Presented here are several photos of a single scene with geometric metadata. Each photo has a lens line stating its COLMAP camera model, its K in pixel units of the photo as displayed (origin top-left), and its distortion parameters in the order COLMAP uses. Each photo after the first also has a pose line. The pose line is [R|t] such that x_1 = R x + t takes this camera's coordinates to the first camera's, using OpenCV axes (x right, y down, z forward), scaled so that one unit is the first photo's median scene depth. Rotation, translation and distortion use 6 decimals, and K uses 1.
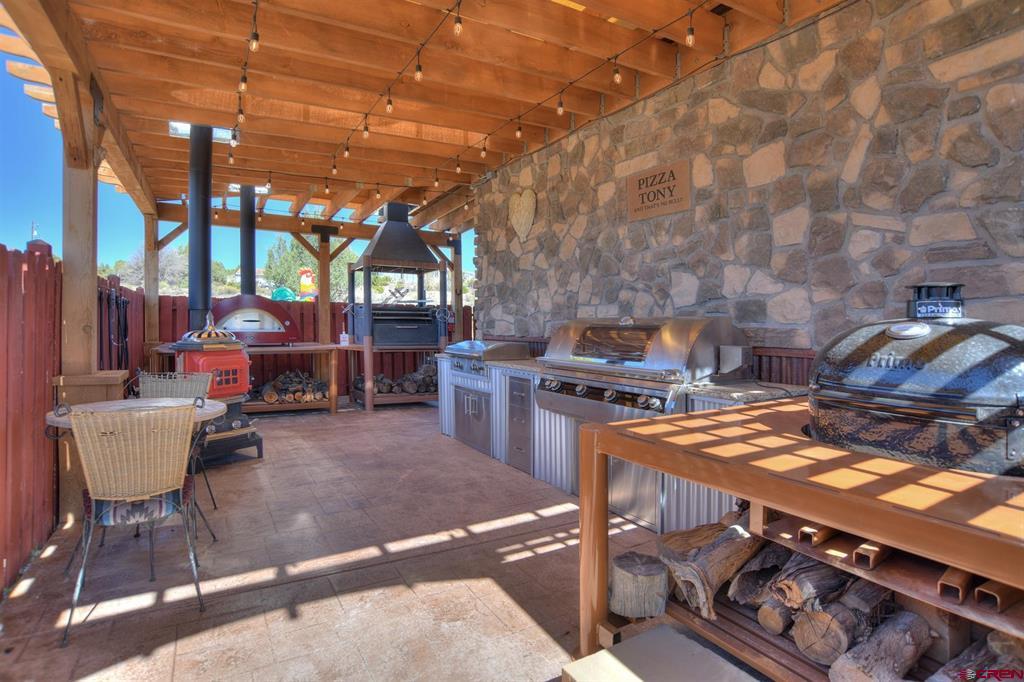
lens RADIAL K [[525.3, 0, 512.4], [0, 525.3, 373.7], [0, 0, 1]] dist [-0.000130, 0.000252]
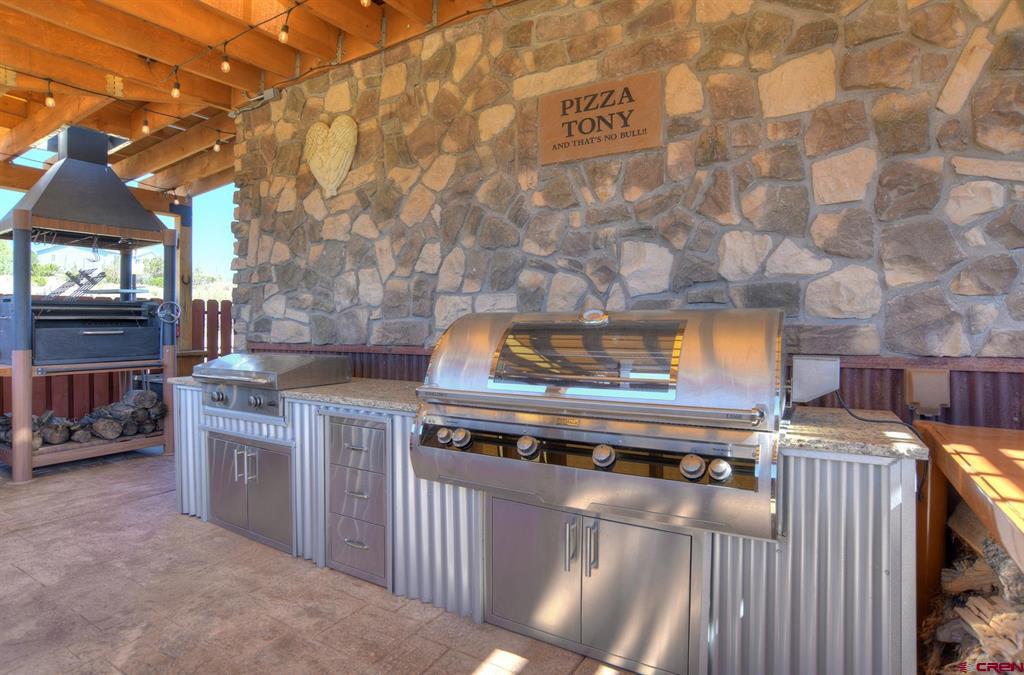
lens RADIAL K [[553.1, 0, 512.1], [0, 553.1, 321.6], [0, 0, 1]] dist [-0.089198, 0.051112]
pose [[0.886909, -0.014864, 0.461705, -0.116269], [0.058121, 0.995130, -0.079609, -0.042861], [-0.458273, 0.097441, 0.883454, 0.411585]]
